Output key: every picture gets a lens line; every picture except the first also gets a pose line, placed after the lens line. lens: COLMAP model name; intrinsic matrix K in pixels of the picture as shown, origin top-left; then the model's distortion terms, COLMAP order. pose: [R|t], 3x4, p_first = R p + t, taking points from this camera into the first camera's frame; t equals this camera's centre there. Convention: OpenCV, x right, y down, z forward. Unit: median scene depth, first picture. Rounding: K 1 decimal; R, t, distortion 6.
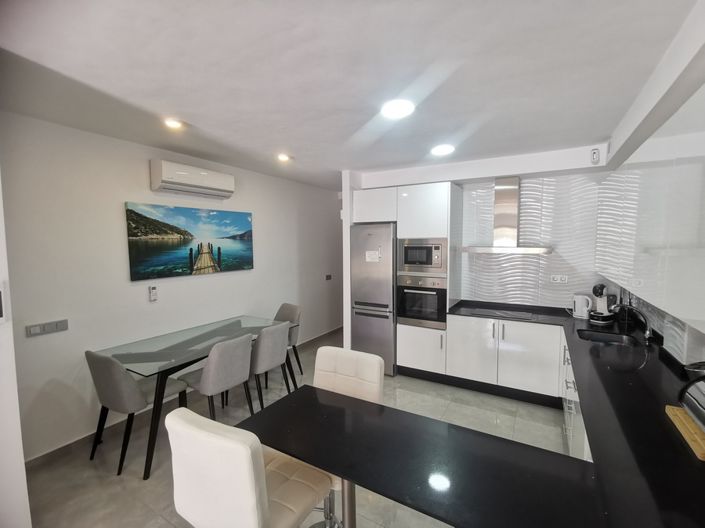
lens RADIAL K [[321.7, 0, 349.7], [0, 321.7, 264.7], [0, 0, 1]] dist [-0.001645, 0.004851]
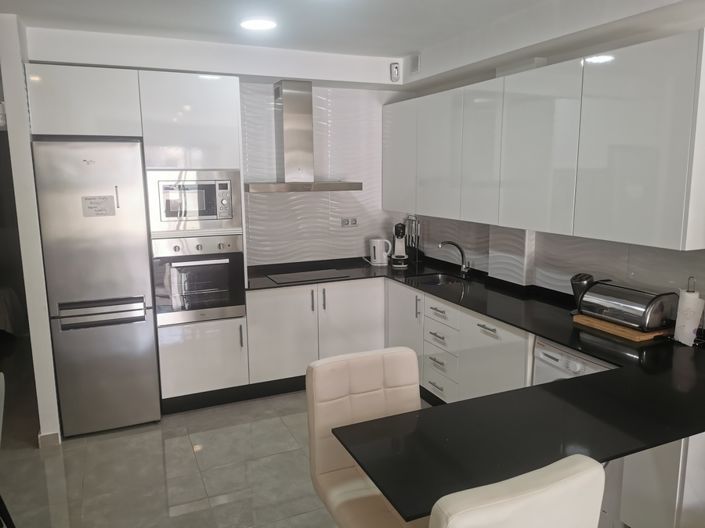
lens RADIAL K [[550.9, 0, 352.7], [0, 550.9, 263.7], [0, 0, 1]] dist [0.007806, -0.009592]
pose [[0.575455, -0.137733, 0.806152, -0.444296], [0.061649, 0.990217, 0.125175, -0.022596], [-0.815507, -0.022334, 0.578317, 0.203632]]
